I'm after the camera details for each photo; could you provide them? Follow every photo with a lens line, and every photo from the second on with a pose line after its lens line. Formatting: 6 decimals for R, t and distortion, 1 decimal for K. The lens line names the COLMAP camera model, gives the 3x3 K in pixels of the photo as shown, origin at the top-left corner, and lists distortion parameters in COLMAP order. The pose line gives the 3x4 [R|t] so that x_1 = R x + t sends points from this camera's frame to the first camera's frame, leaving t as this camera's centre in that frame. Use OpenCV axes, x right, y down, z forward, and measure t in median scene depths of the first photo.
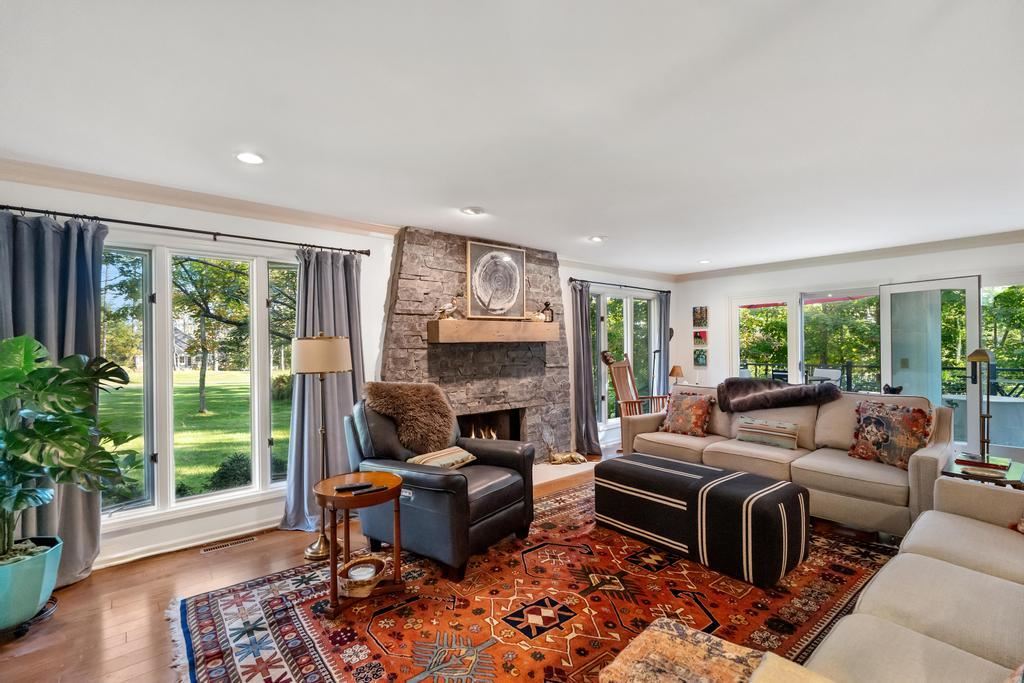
lens RADIAL K [[454.1, 0, 525.7], [0, 454.1, 344.2], [0, 0, 1]] dist [-0.002374, -0.000260]
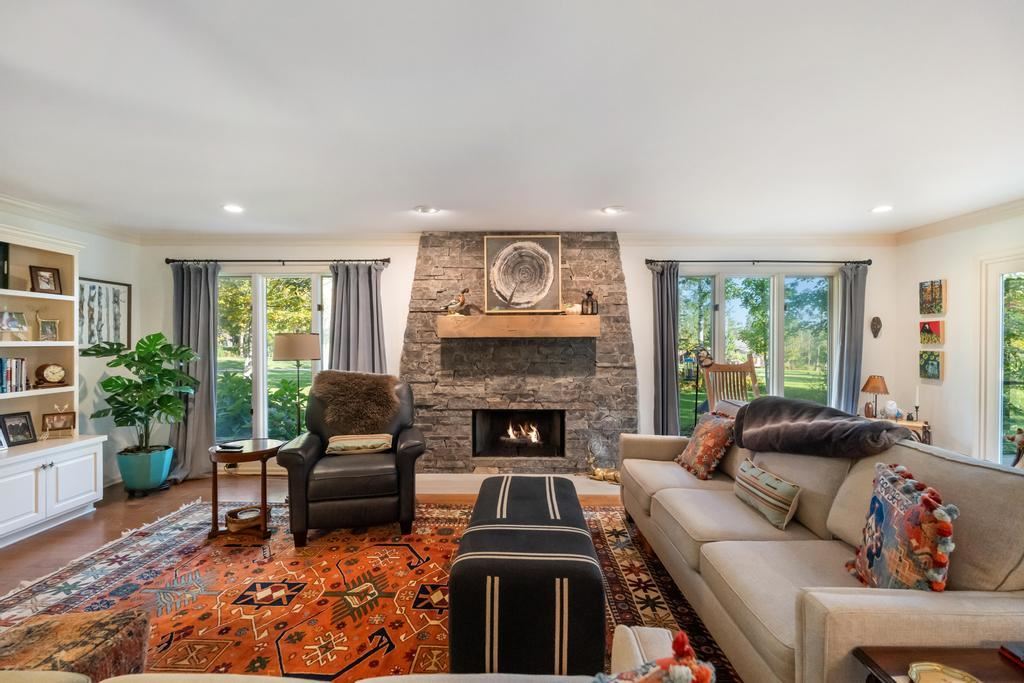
lens RADIAL K [[454.1, 0, 514.3], [0, 454.1, 344.8], [0, 0, 1]] dist [-0.002374, -0.000260]
pose [[0.755837, 0.017149, -0.654535, 0.565989], [-0.007411, 0.999817, 0.017638, -0.005975], [0.654718, -0.008481, 0.755826, 0.278556]]
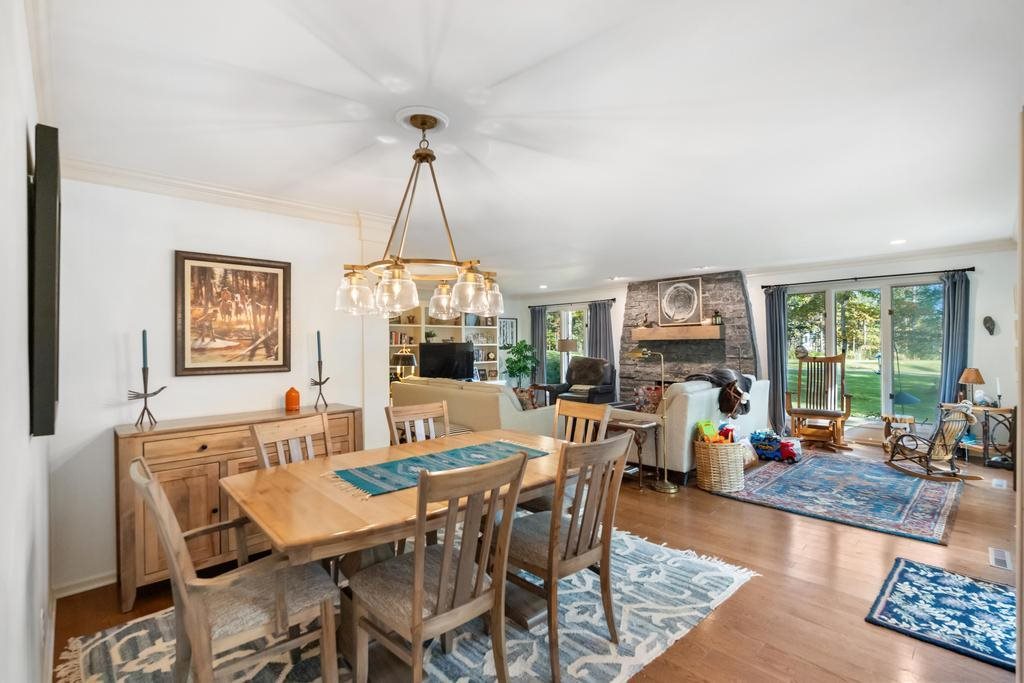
lens RADIAL K [[480.1, 0, 516.2], [0, 480.1, 341.9], [0, 0, 1]] dist [-0.004204, -0.001152]
pose [[0.063478, 0.009682, -0.997936, 1.658808], [0.013861, 0.999848, 0.010582, -0.022960], [0.997887, -0.014504, 0.063334, 0.319895]]
